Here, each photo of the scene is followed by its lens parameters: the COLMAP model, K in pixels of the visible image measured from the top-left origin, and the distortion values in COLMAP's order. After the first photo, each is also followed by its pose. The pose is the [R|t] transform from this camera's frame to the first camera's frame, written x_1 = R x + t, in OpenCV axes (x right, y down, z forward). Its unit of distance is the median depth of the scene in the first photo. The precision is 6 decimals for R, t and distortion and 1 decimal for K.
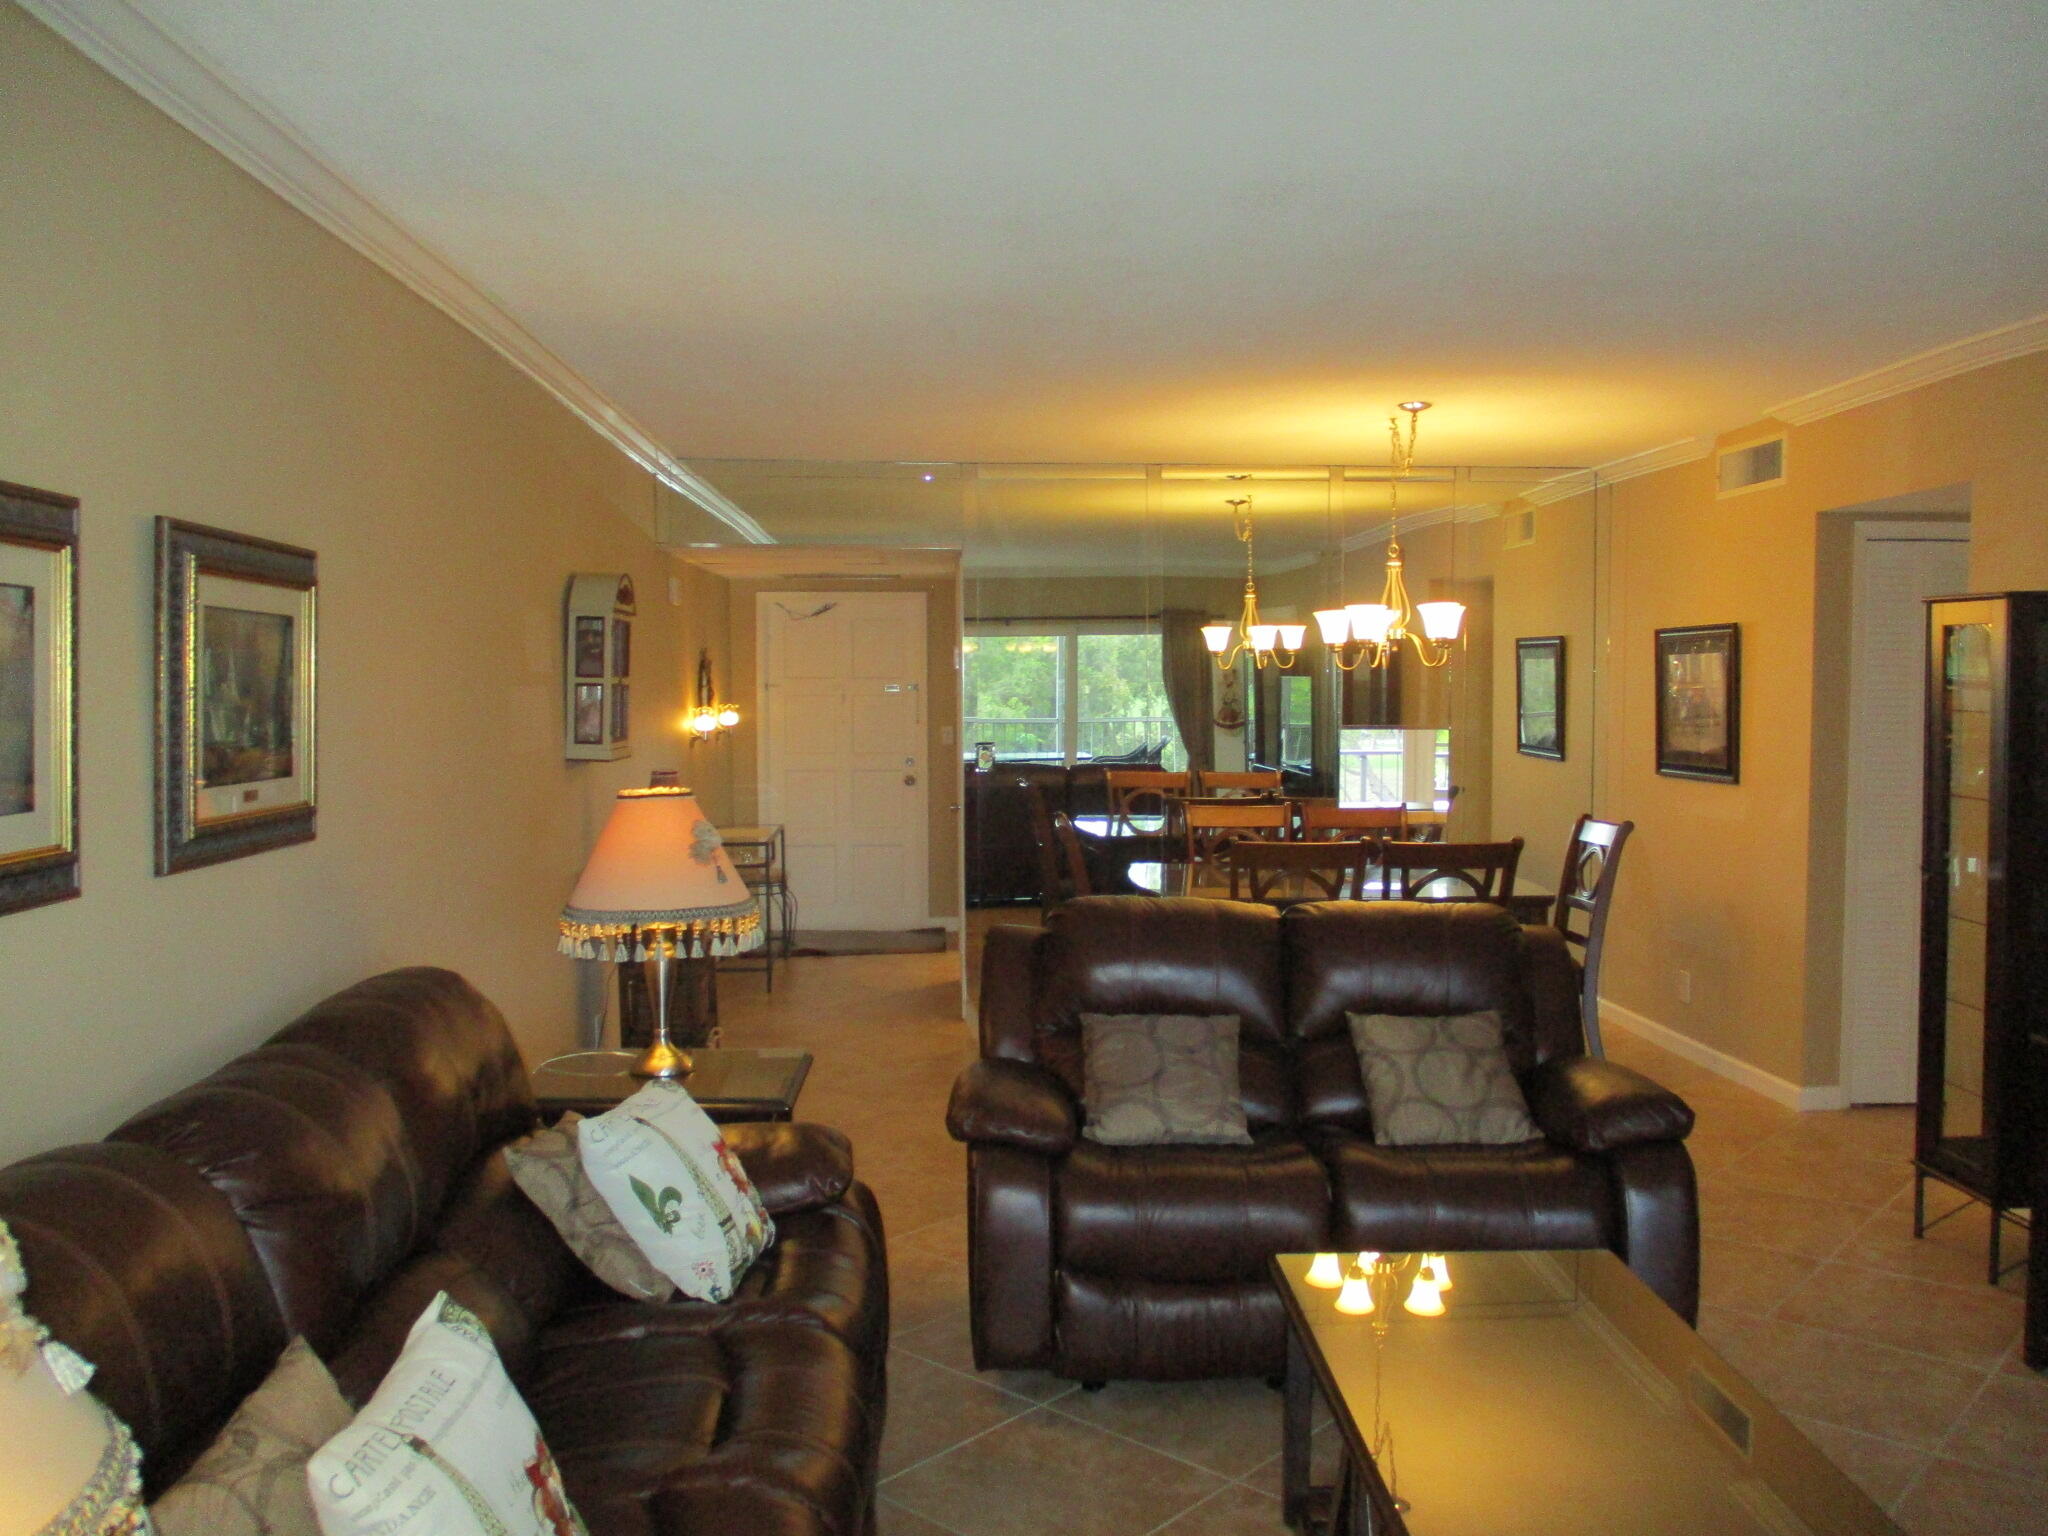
lens RADIAL K [[1690.9, 0, 1032.1], [0, 1690.9, 776.1], [0, 0, 1]] dist [-0.043538, 0.020568]
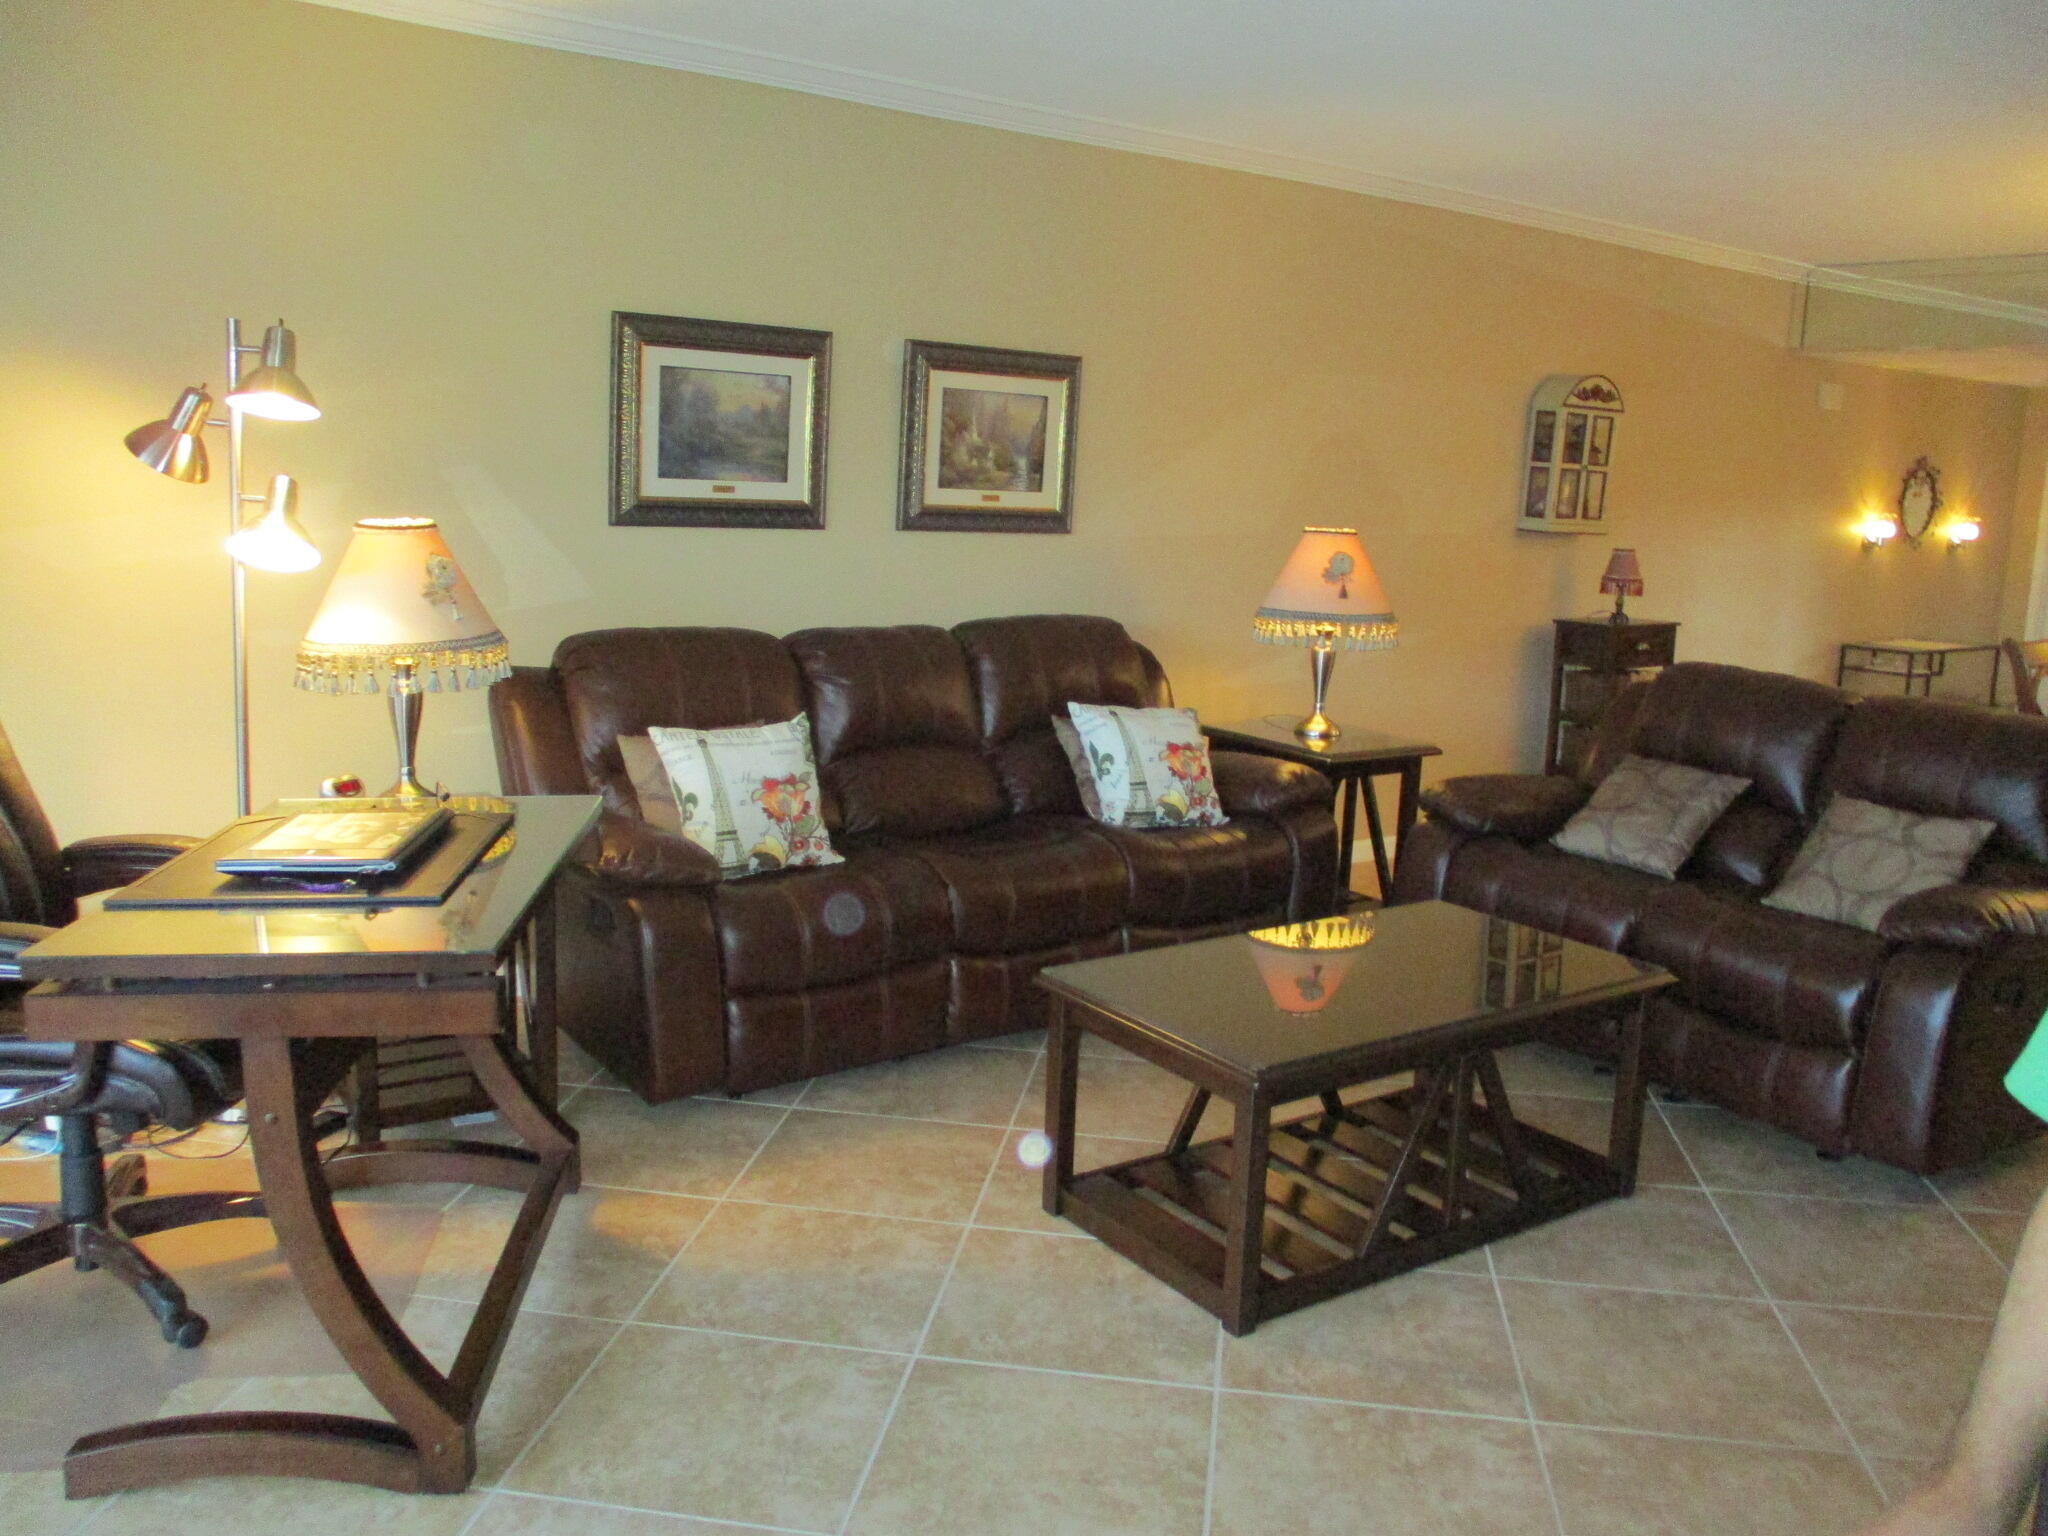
lens RADIAL K [[1690.9, 0, 1025.9], [0, 1690.9, 776.7], [0, 0, 1]] dist [-0.043538, 0.020568]
pose [[0.548429, 0.173645, -0.817969, 0.523803], [-0.089630, 0.984773, 0.148961, 0.016044], [0.831380, -0.008380, 0.555642, 0.018429]]
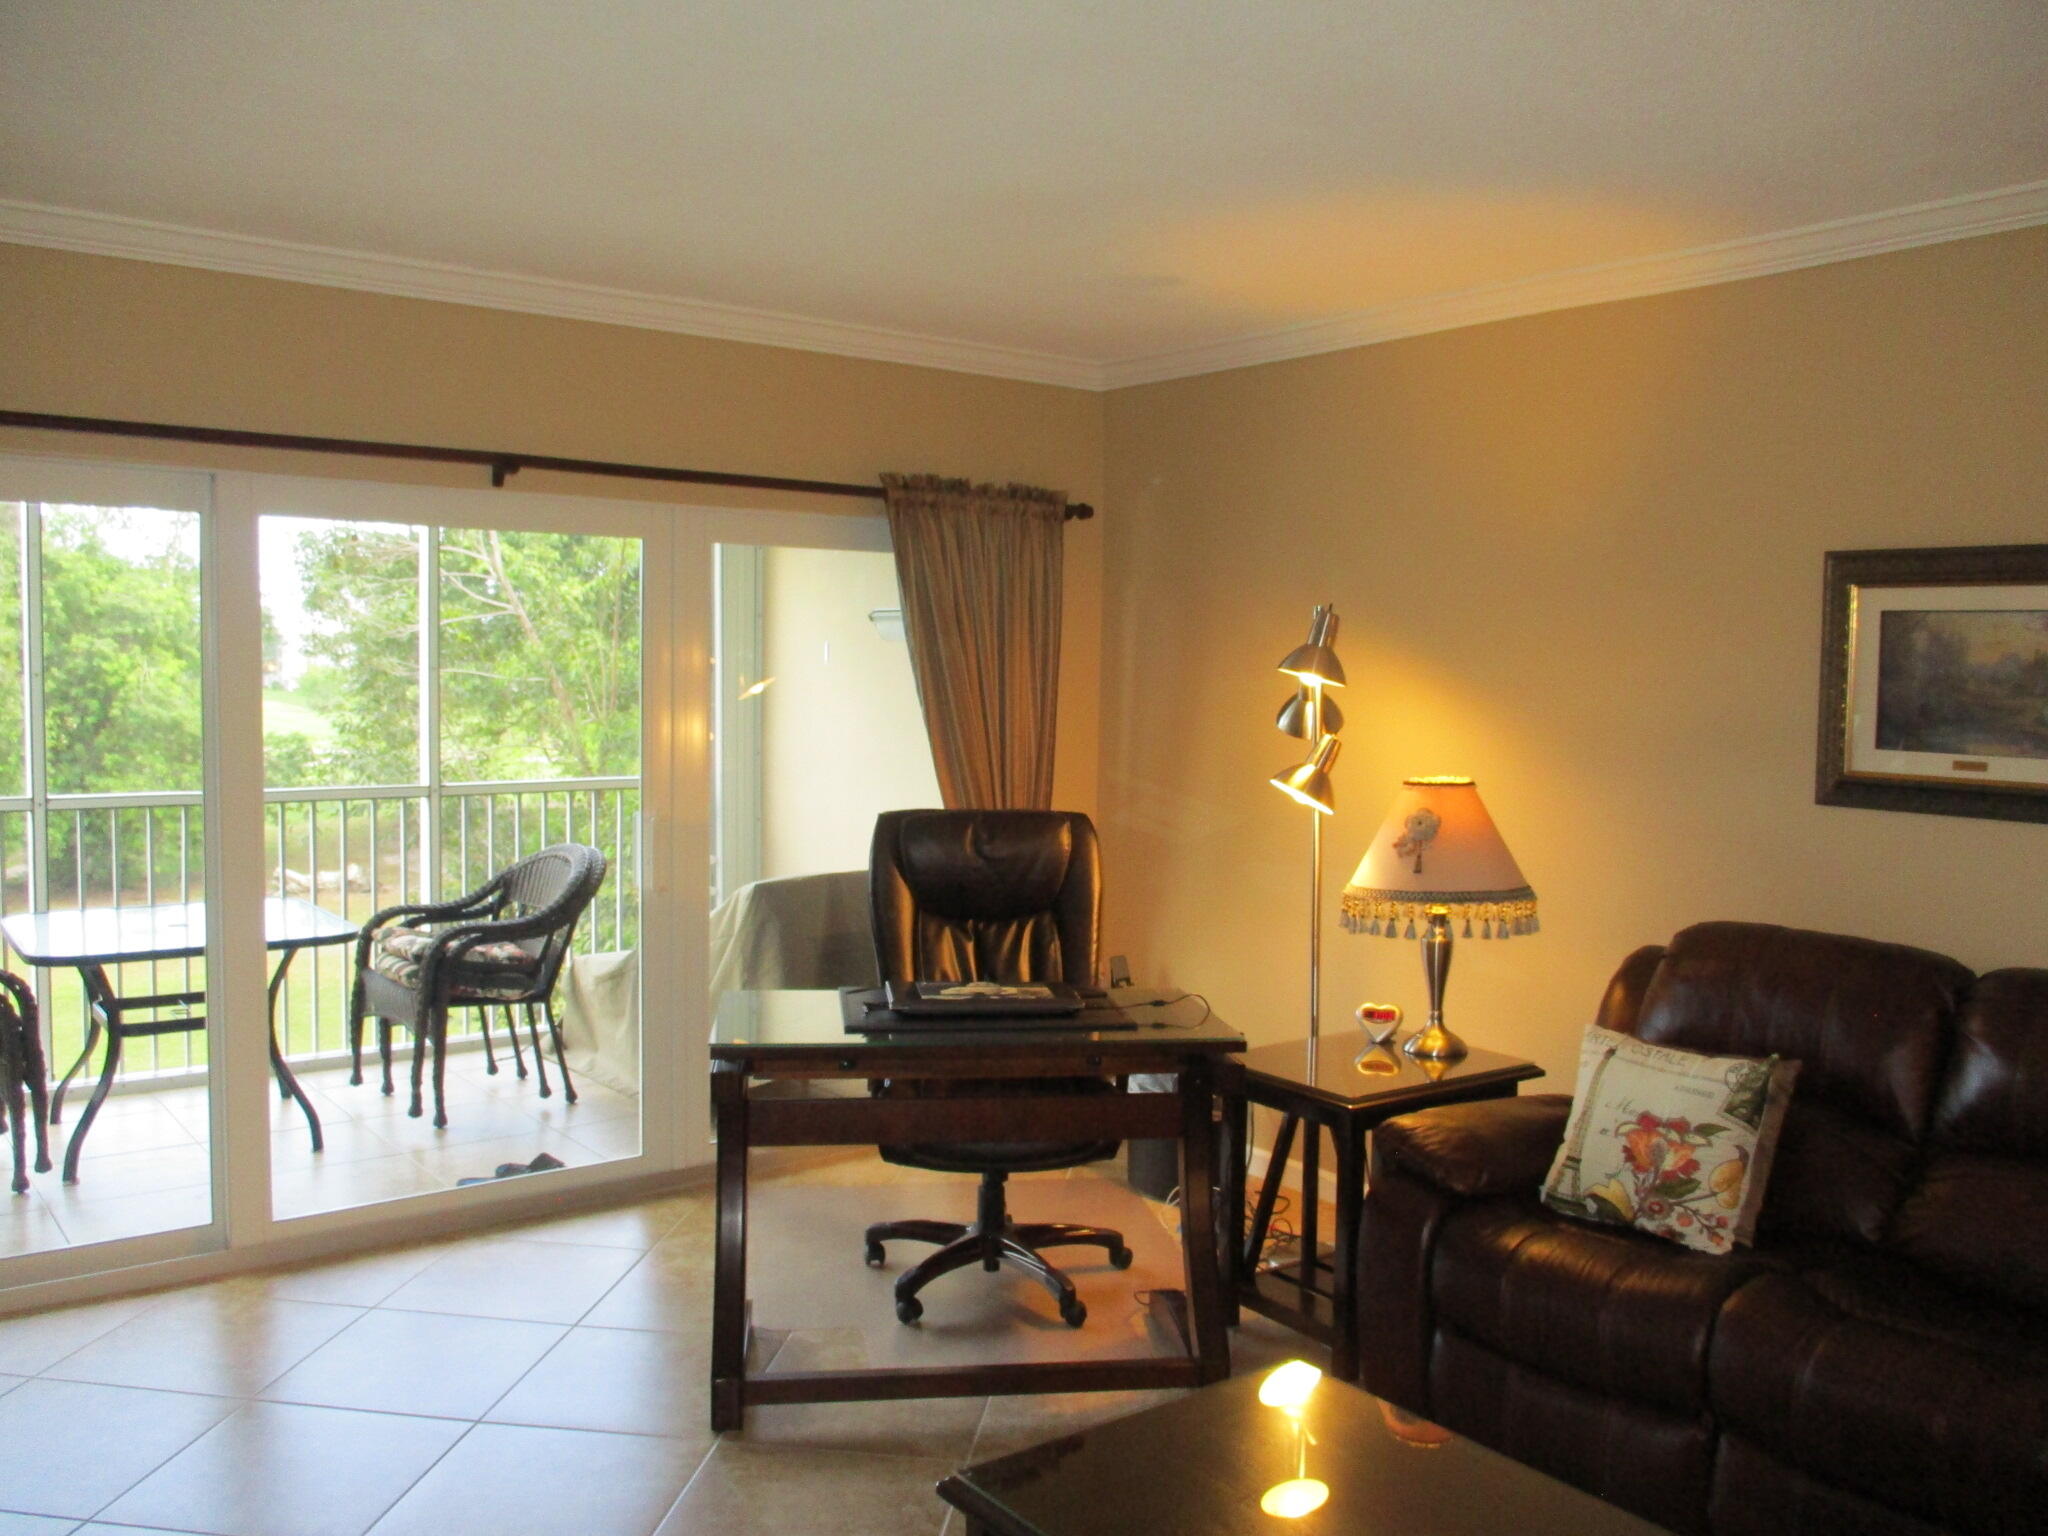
lens RADIAL K [[1690.9, 0, 1033.5], [0, 1690.9, 765.4], [0, 0, 1]] dist [-0.043538, 0.020568]
pose [[-0.816284, 0.022331, -0.577219, 0.382059], [-0.050159, 0.992738, 0.109340, -0.033939], [0.575469, 0.118205, -0.809236, 0.624330]]
